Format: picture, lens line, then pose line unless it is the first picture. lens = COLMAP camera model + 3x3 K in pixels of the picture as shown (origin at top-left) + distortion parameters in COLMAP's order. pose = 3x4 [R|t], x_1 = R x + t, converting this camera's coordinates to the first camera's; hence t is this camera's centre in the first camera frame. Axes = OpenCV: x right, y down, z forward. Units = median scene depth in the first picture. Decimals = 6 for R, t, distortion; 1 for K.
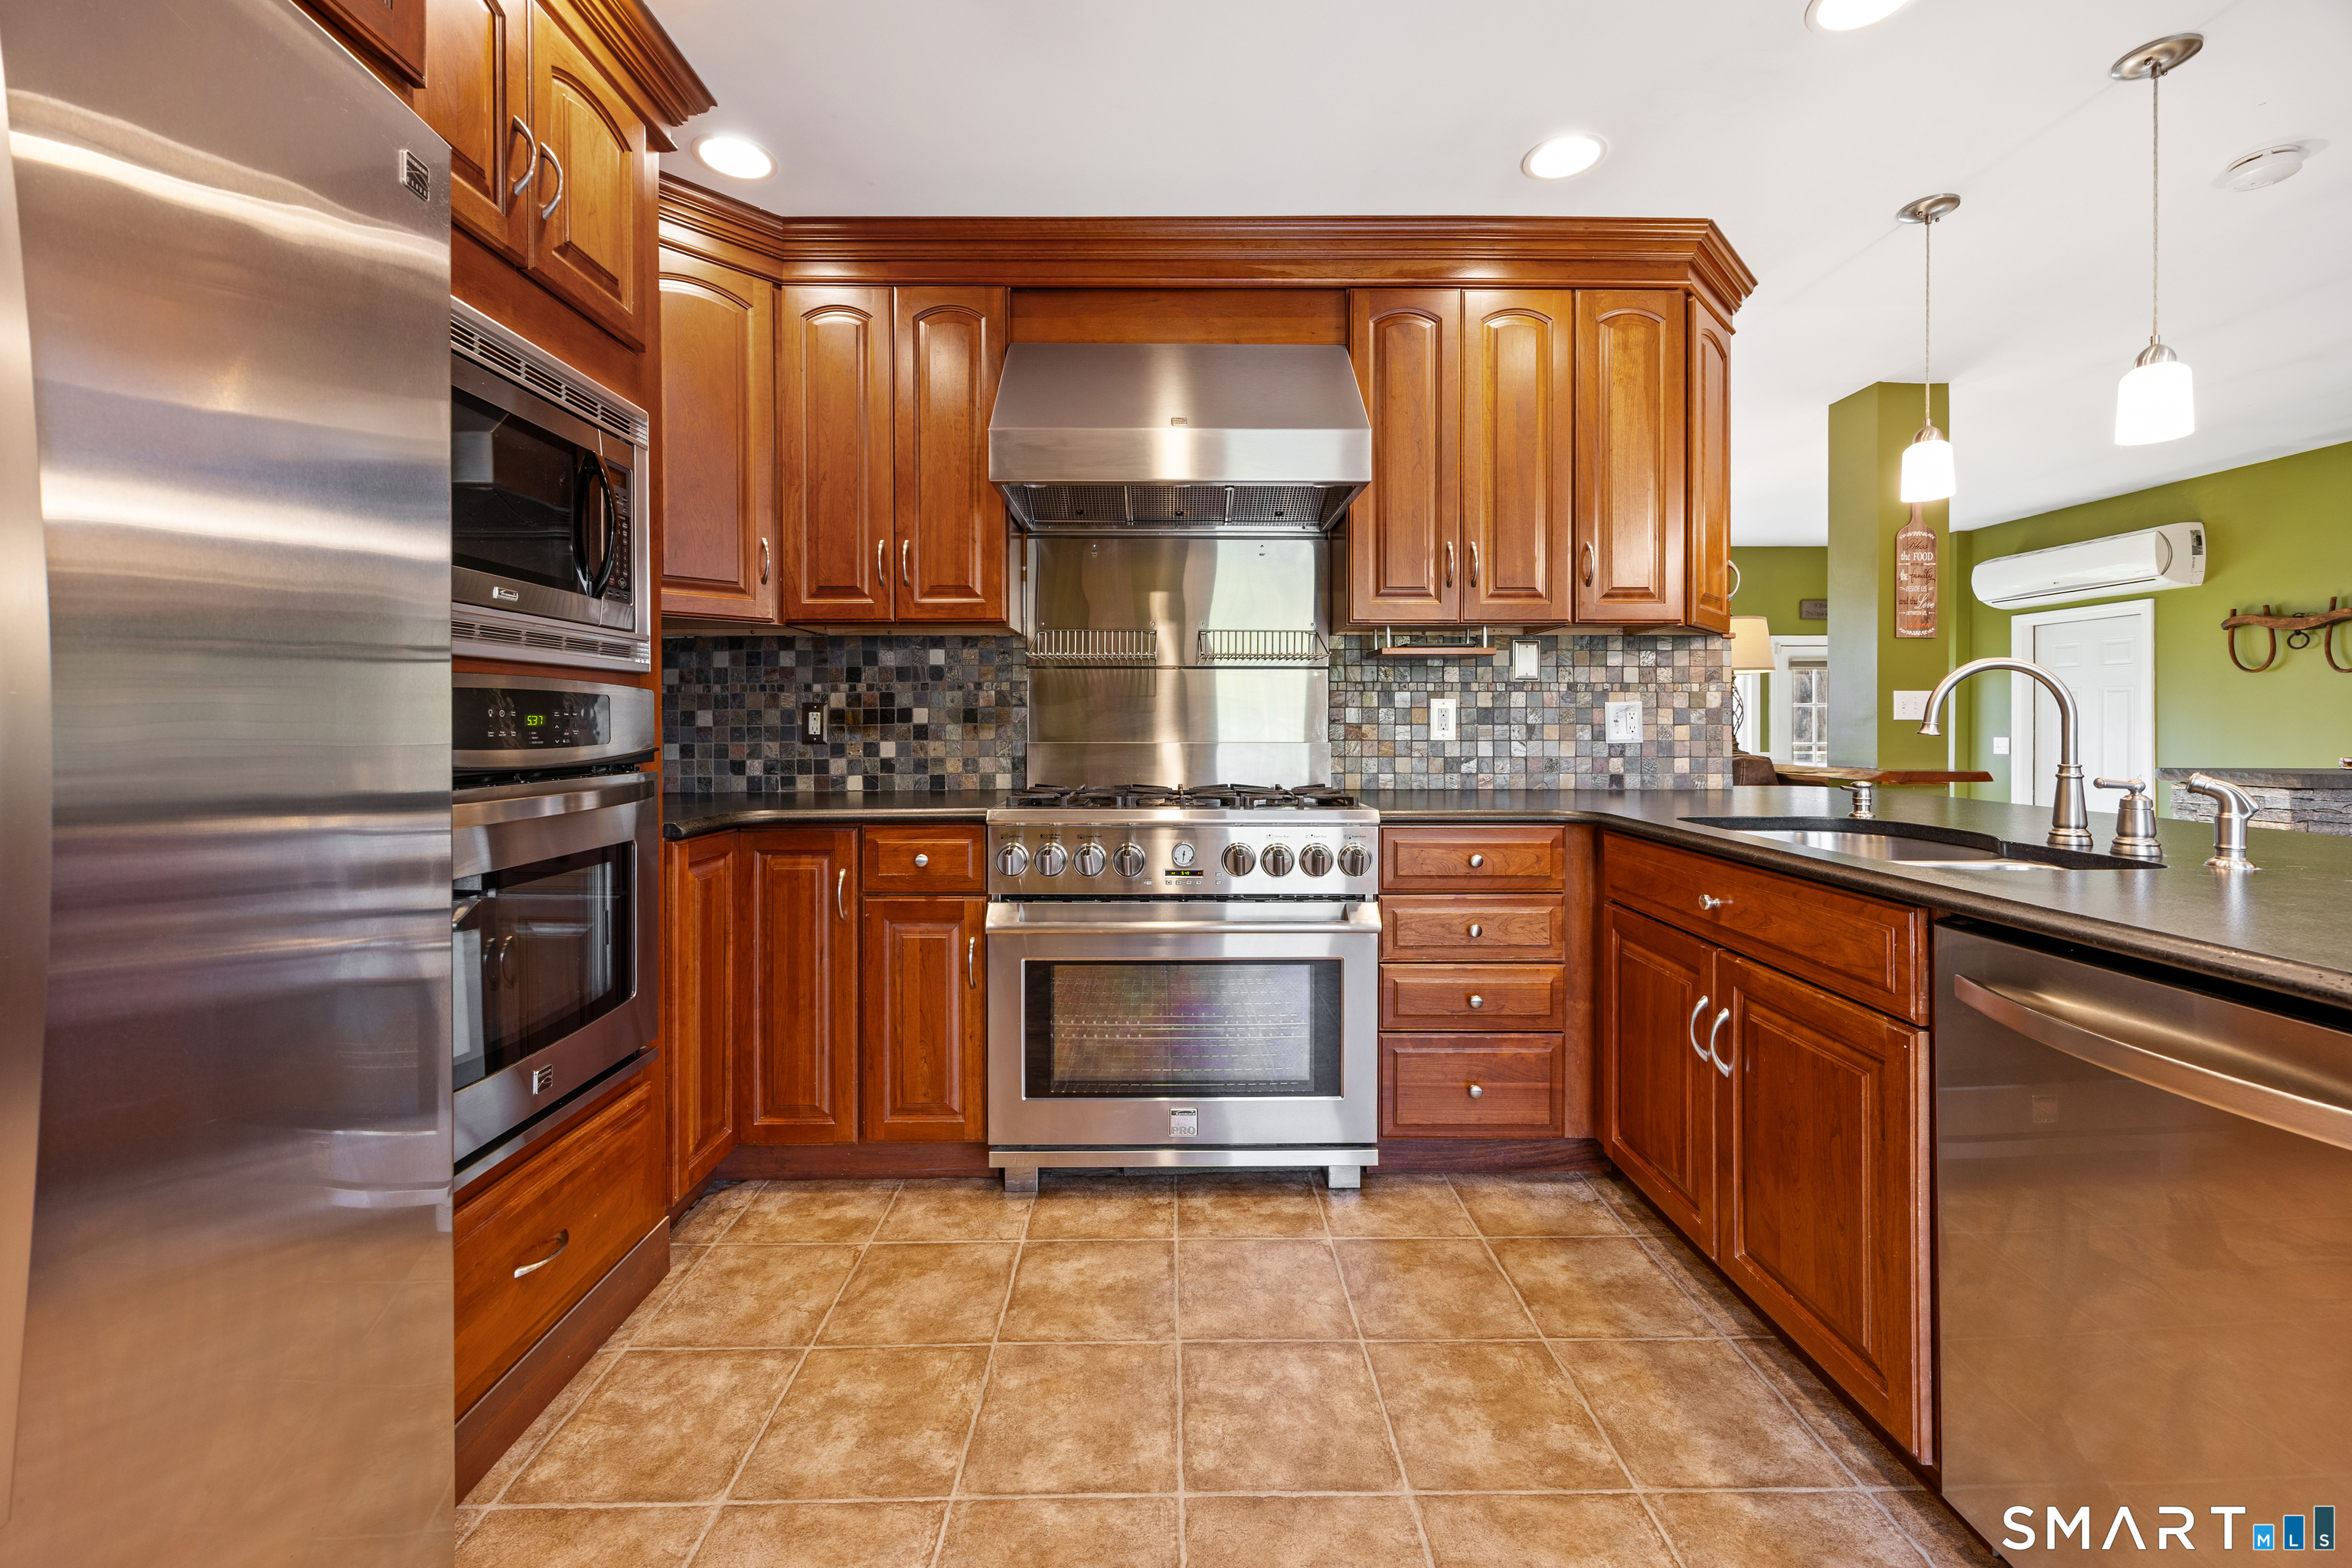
lens RADIAL K [[942.7, 0, 1166.0], [0, 942.7, 712.1], [0, 0, 1]] dist [-0.002800, 0.000933]
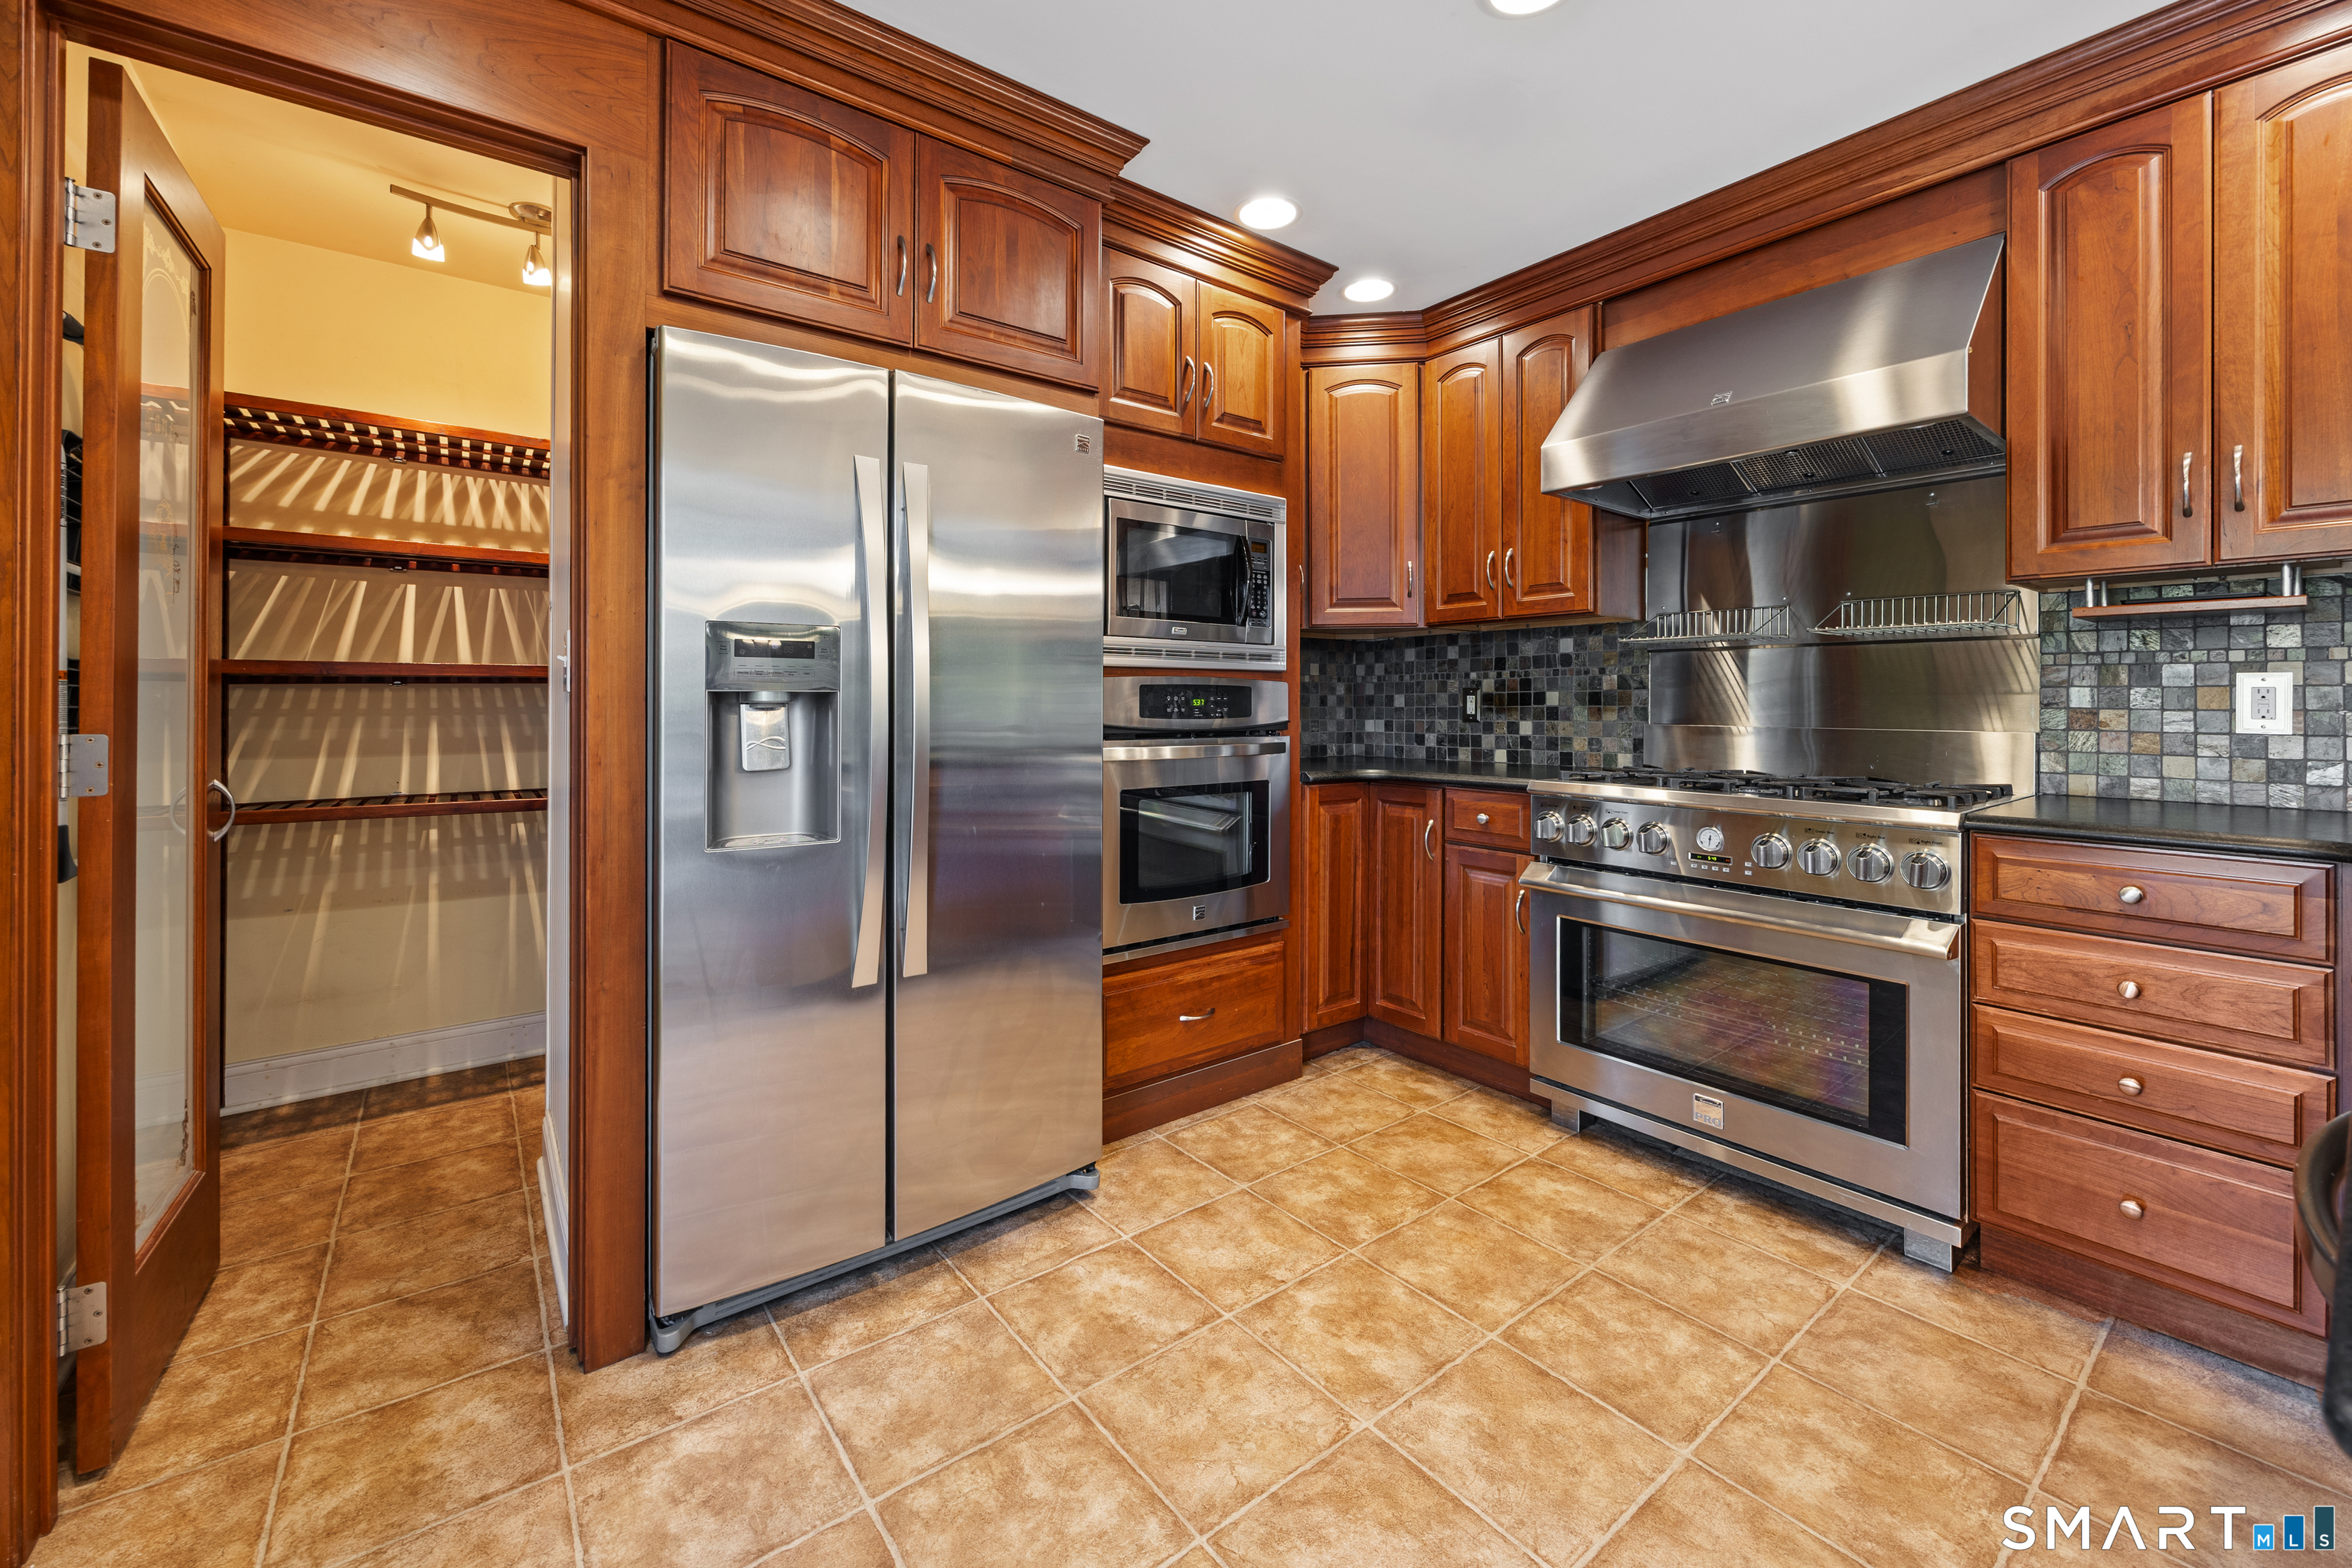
lens RADIAL K [[942.7, 0, 1163.8], [0, 942.7, 672.7], [0, 0, 1]] dist [-0.002800, 0.000933]
pose [[0.595213, -0.022519, -0.803252, 0.472474], [0.006631, 0.999711, -0.023113, -0.005121], [0.803540, 0.008431, 0.595191, -0.049847]]
